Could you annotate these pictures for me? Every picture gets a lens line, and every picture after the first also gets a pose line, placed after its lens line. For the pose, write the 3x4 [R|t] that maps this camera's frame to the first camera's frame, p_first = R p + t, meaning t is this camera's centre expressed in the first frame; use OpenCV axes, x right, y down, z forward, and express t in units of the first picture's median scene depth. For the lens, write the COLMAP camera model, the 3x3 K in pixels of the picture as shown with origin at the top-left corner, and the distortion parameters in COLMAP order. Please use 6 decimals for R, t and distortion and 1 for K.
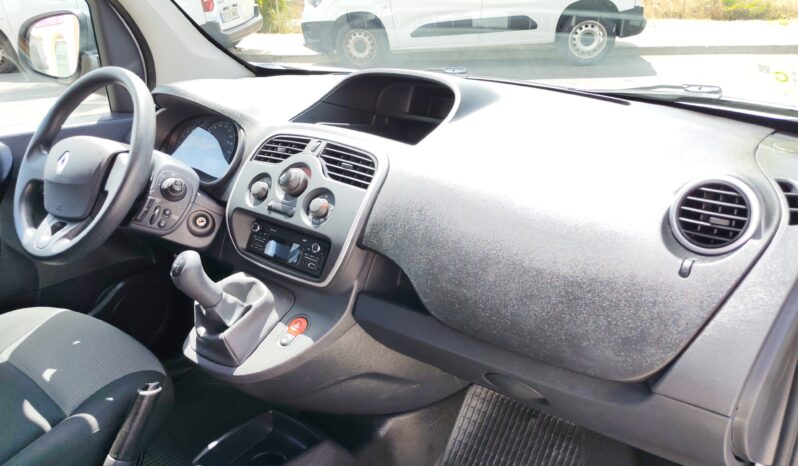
lens RADIAL K [[603.5, 0, 391.8], [0, 603.5, 221.9], [0, 0, 1]] dist [0.099116, -0.143932]
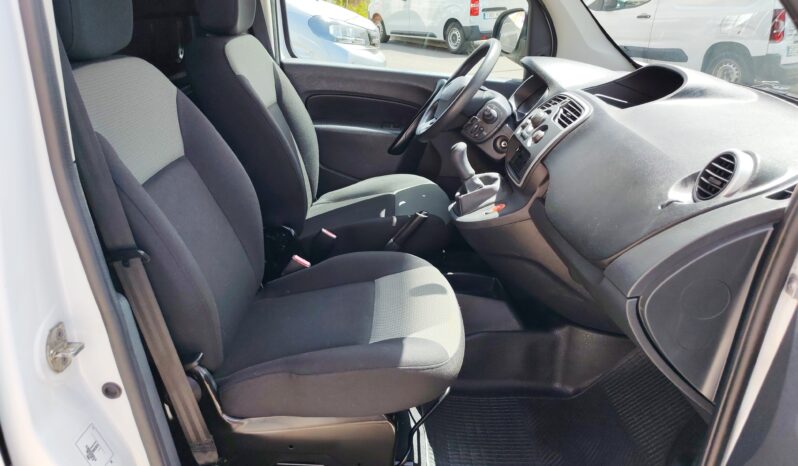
lens RADIAL K [[603.5, 0, 391.8], [0, 603.5, 221.9], [0, 0, 1]] dist [0.099116, -0.143932]
pose [[0.641045, 0.328098, -0.693839, 0.734515], [-0.349969, 0.929525, 0.116208, 0.120825], [0.683069, 0.168328, 0.710692, -0.274819]]
